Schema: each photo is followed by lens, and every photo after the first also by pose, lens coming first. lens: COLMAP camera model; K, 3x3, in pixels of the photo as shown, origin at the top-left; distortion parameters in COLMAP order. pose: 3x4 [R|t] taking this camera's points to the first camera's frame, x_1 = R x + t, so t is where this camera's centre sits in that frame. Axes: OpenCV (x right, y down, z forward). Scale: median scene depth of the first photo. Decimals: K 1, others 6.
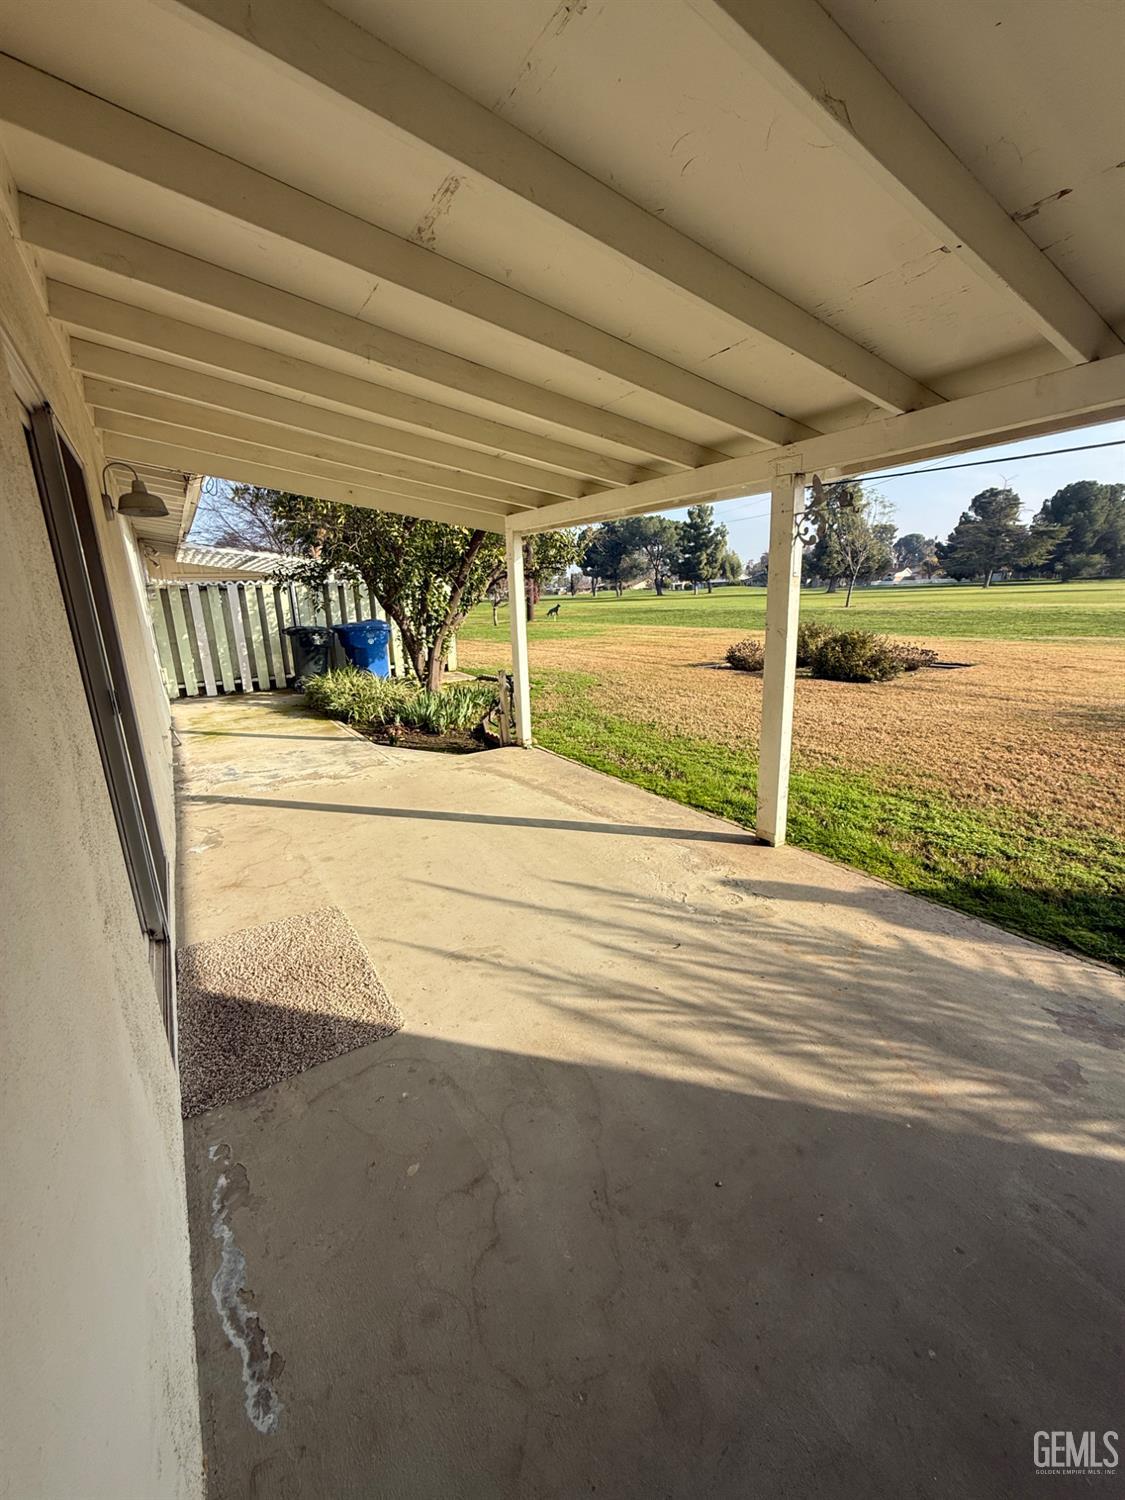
lens RADIAL K [[594.9, 0, 561.7], [0, 594.9, 745.5], [0, 0, 1]] dist [-0.000837, 0.000135]
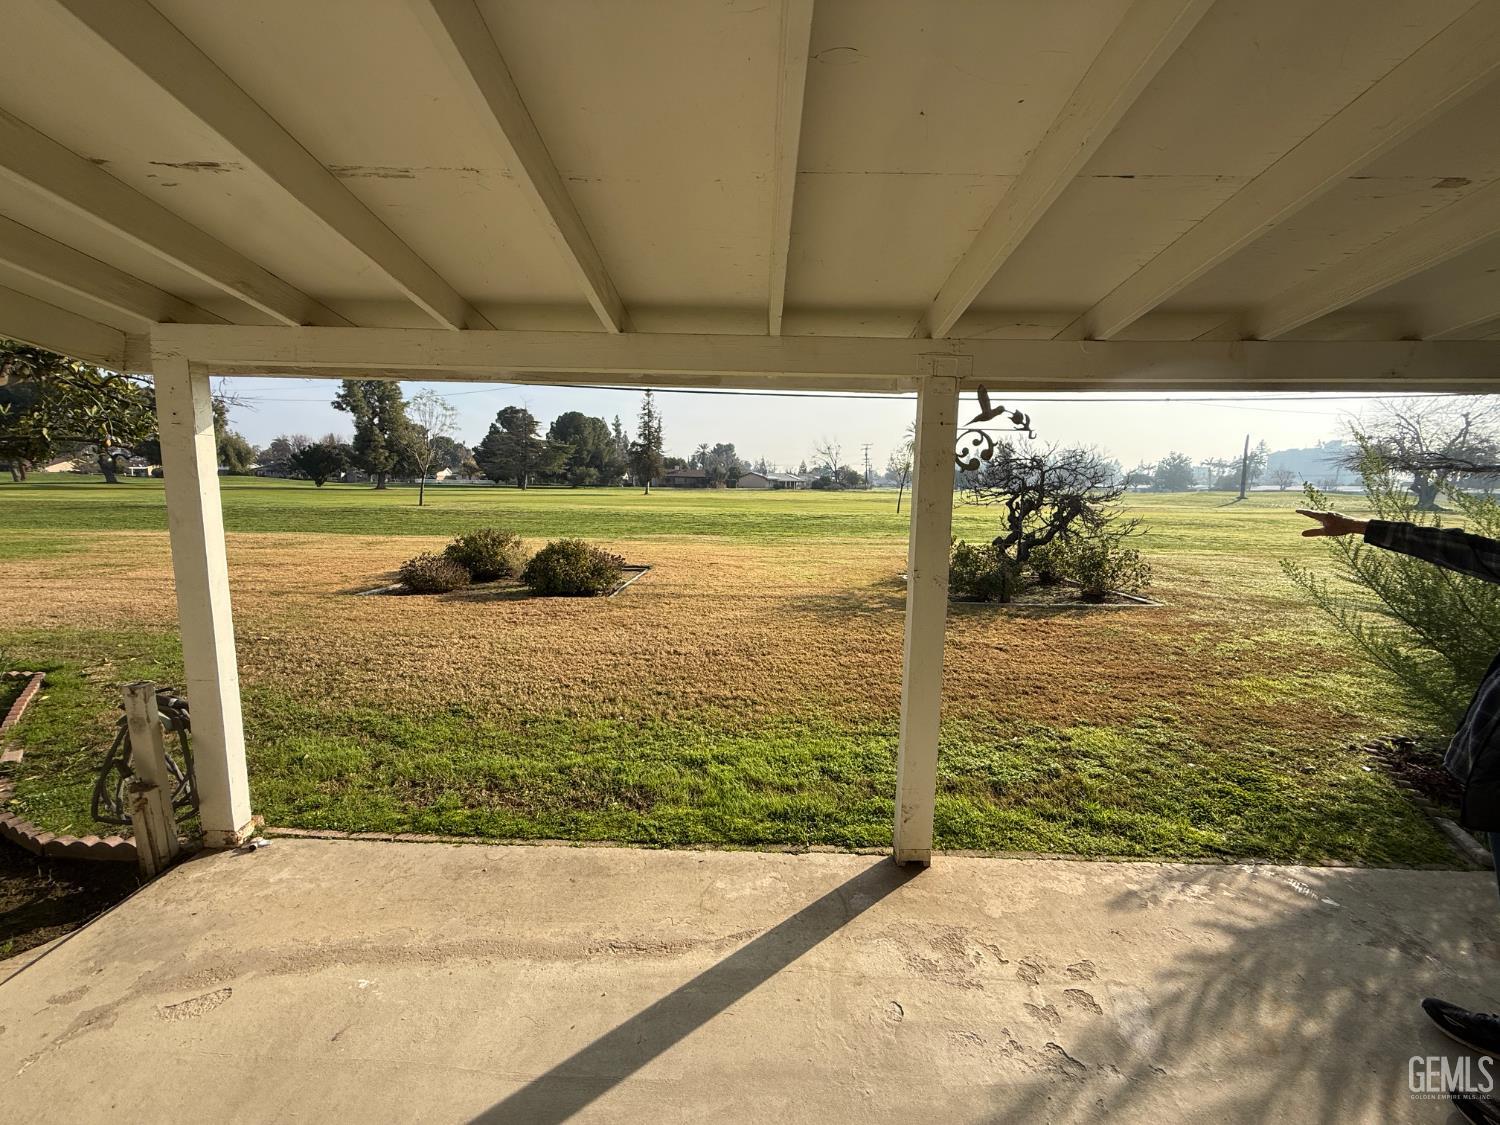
lens RADIAL K [[594.9, 0, 745.2], [0, 594.9, 561.9], [0, 0, 1]] dist [-0.000837, 0.000135]
pose [[0.553809, -0.064321, 0.830156, -0.032072], [0.172372, 0.984270, -0.038730, -0.019017], [-0.814606, 0.164545, 0.556185, 0.065708]]
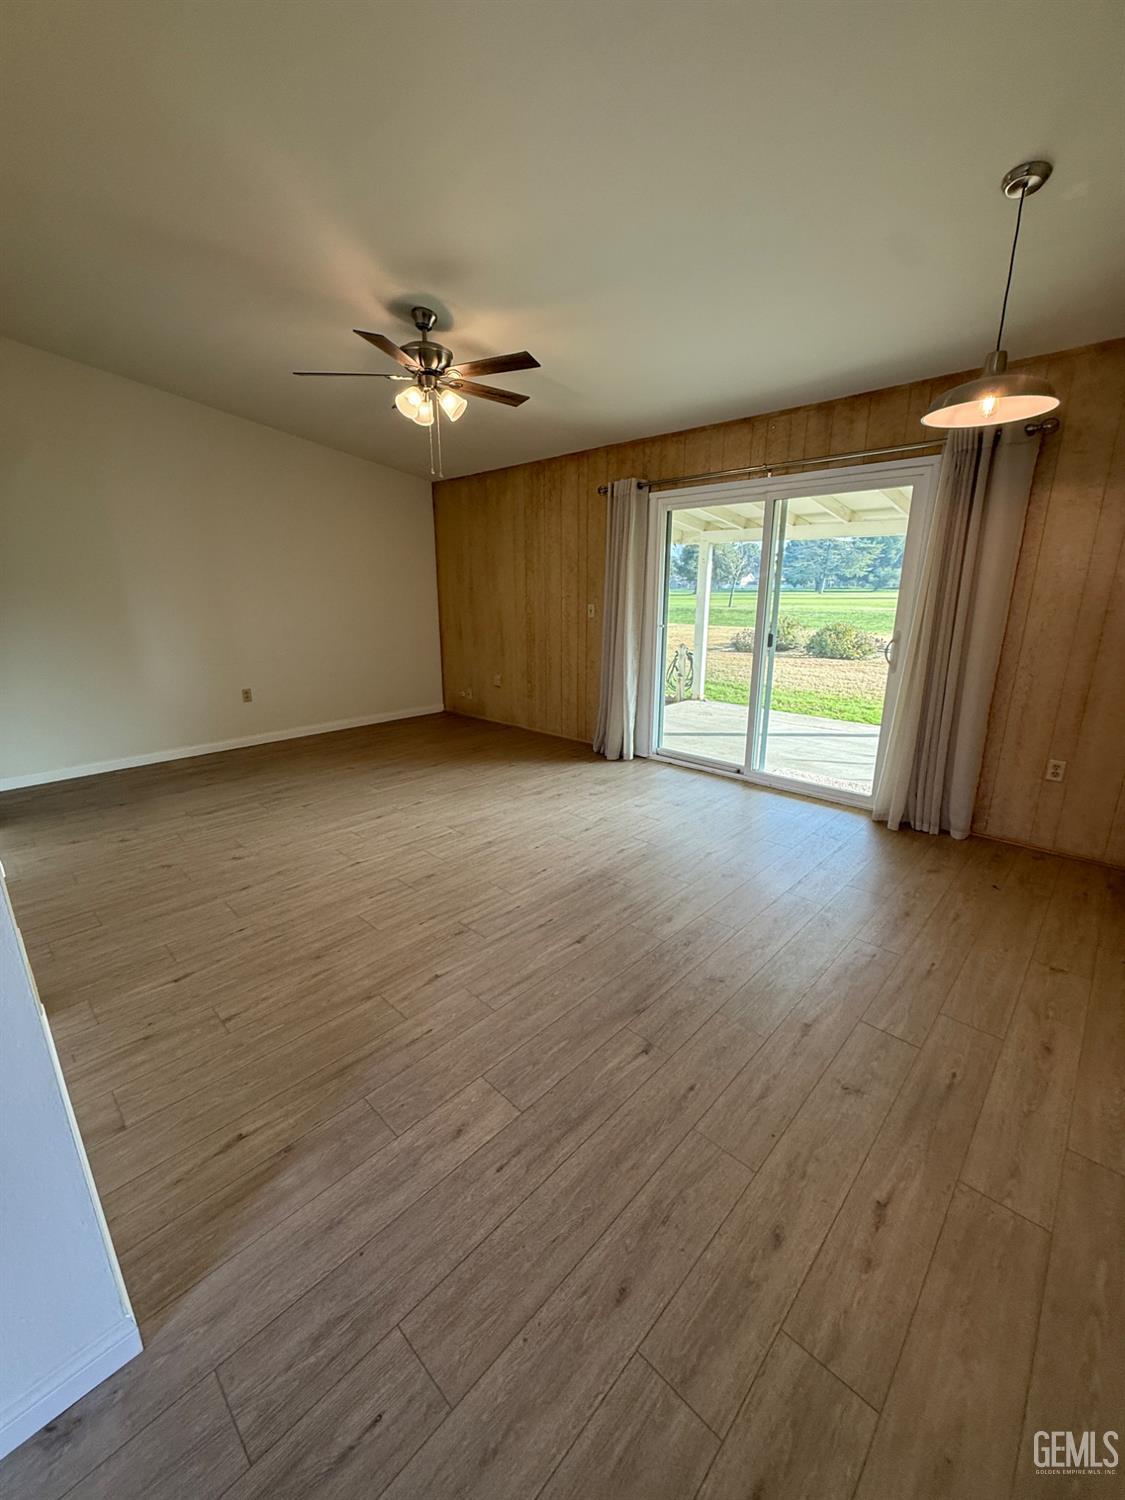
lens RADIAL K [[594.9, 0, 561.7], [0, 594.9, 745.5], [0, 0, 1]] dist [-0.000837, 0.000135]
pose [[0.973400, -0.027815, 0.227416, -0.108066], [0.026119, 0.999604, 0.010464, 0.013399], [-0.227617, -0.004246, 0.973741, -0.041943]]
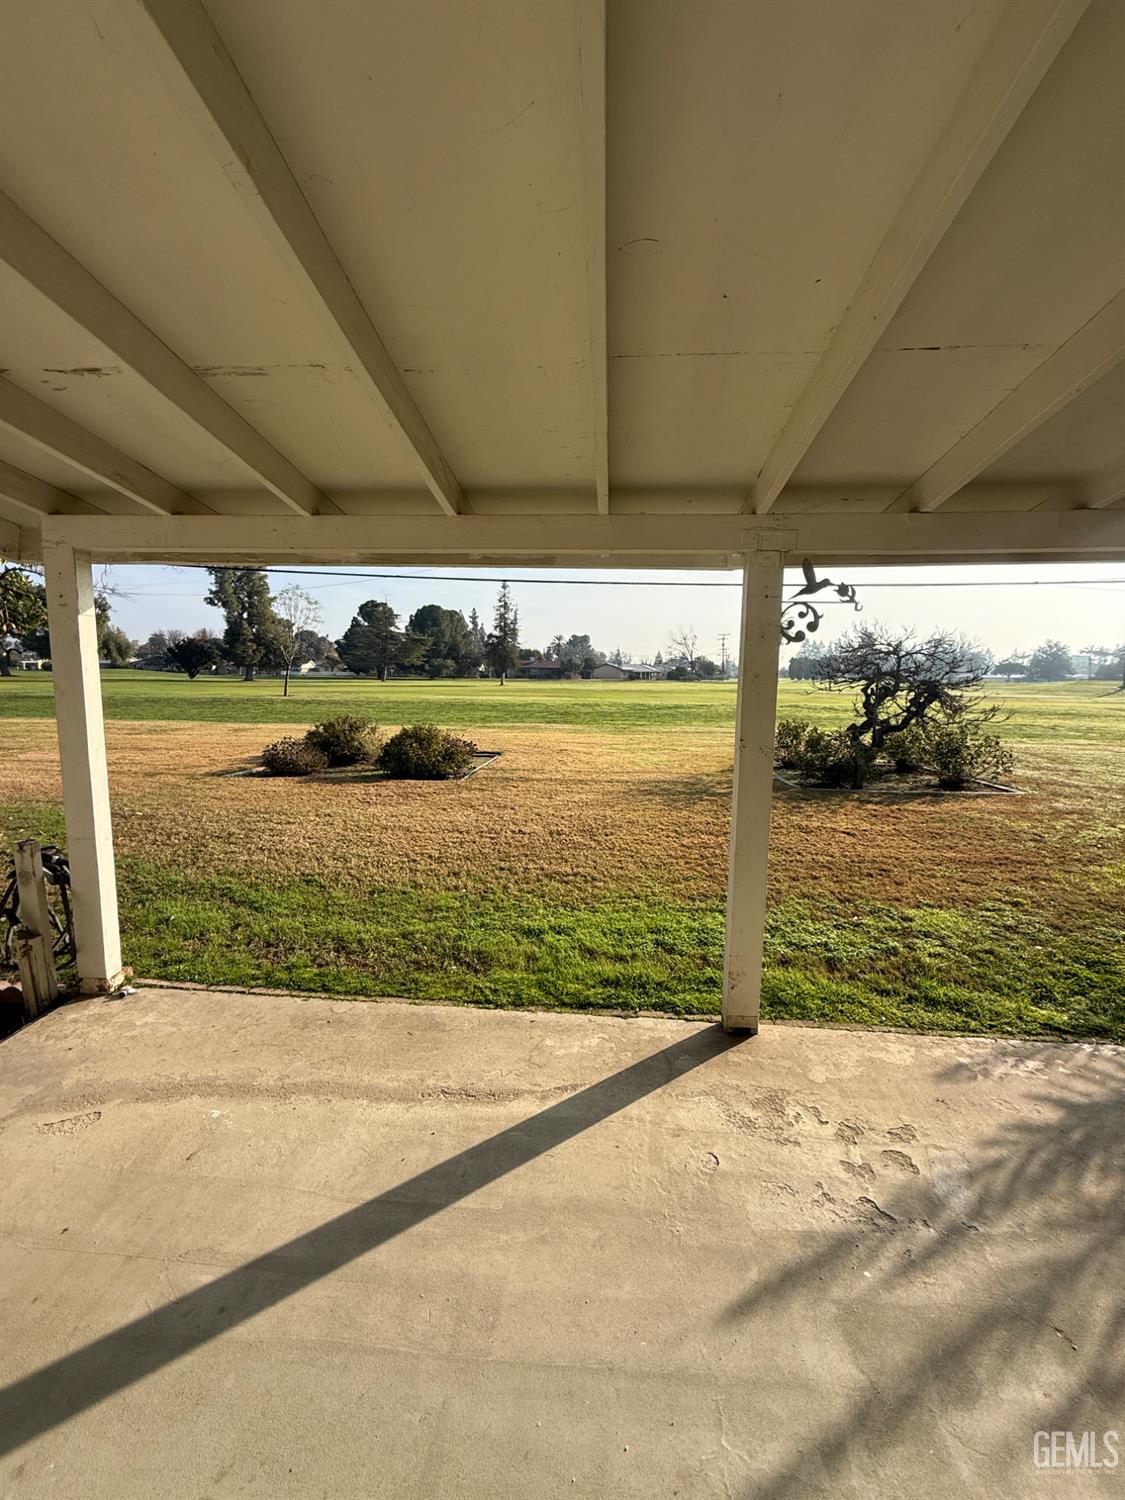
lens RADIAL K [[594.9, 0, 561.7], [0, 594.9, 745.5], [0, 0, 1]] dist [-0.000837, 0.000135]
pose [[0.606444, -0.051308, 0.793469, -0.032846], [0.164548, 0.984412, -0.062109, -0.016120], [-0.777913, 0.168229, 0.605434, 0.062395]]
